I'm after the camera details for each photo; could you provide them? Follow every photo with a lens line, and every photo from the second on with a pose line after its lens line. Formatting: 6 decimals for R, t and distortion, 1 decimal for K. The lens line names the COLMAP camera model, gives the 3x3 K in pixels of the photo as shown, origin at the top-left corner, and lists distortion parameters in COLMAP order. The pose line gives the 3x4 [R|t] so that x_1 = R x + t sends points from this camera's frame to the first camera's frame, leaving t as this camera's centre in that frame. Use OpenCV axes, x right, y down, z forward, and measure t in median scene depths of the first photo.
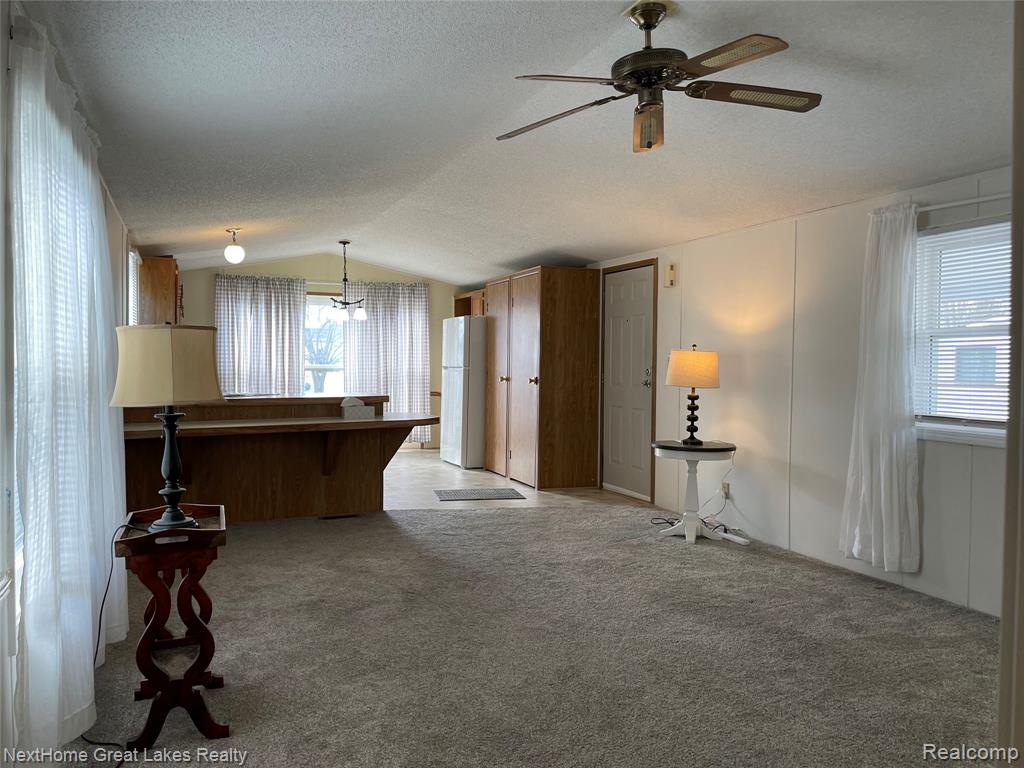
lens RADIAL K [[774.1, 0, 501.1], [0, 774.1, 390.1], [0, 0, 1]] dist [0.109466, -0.142173]
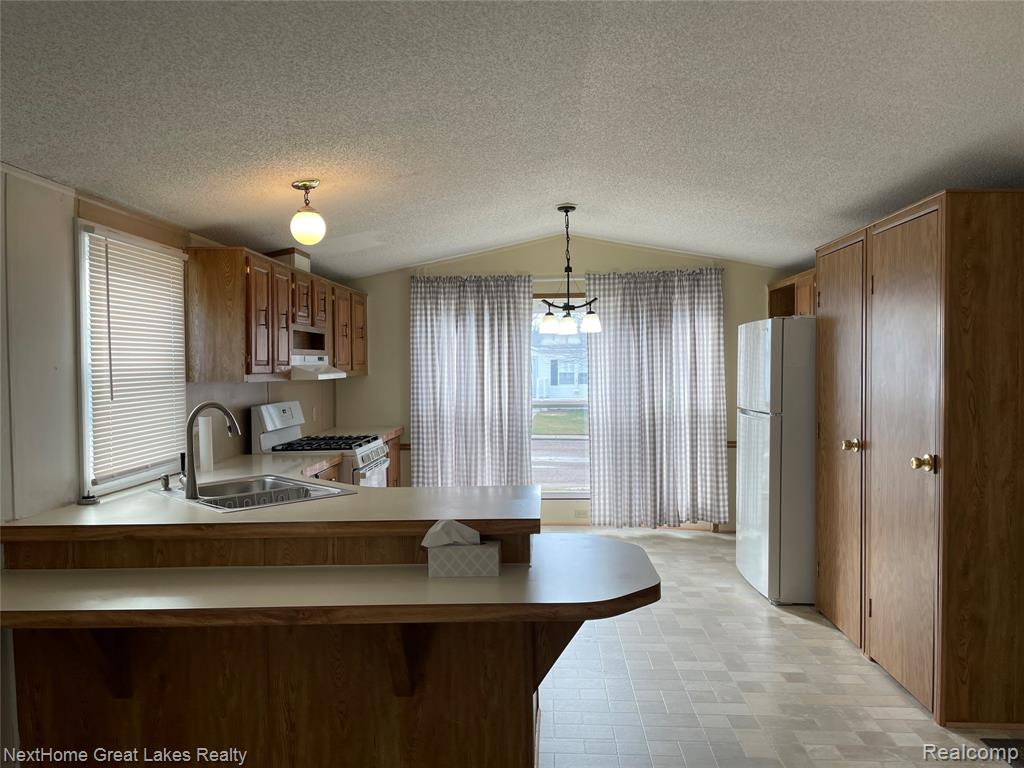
lens RADIAL K [[774.1, 0, 501.1], [0, 774.1, 390.1], [0, 0, 1]] dist [0.109466, -0.142173]
pose [[0.905999, -0.006175, -0.423235, 0.011275], [0.003093, 0.999963, -0.007968, -0.041423], [0.423268, 0.005910, 0.905985, 0.422587]]
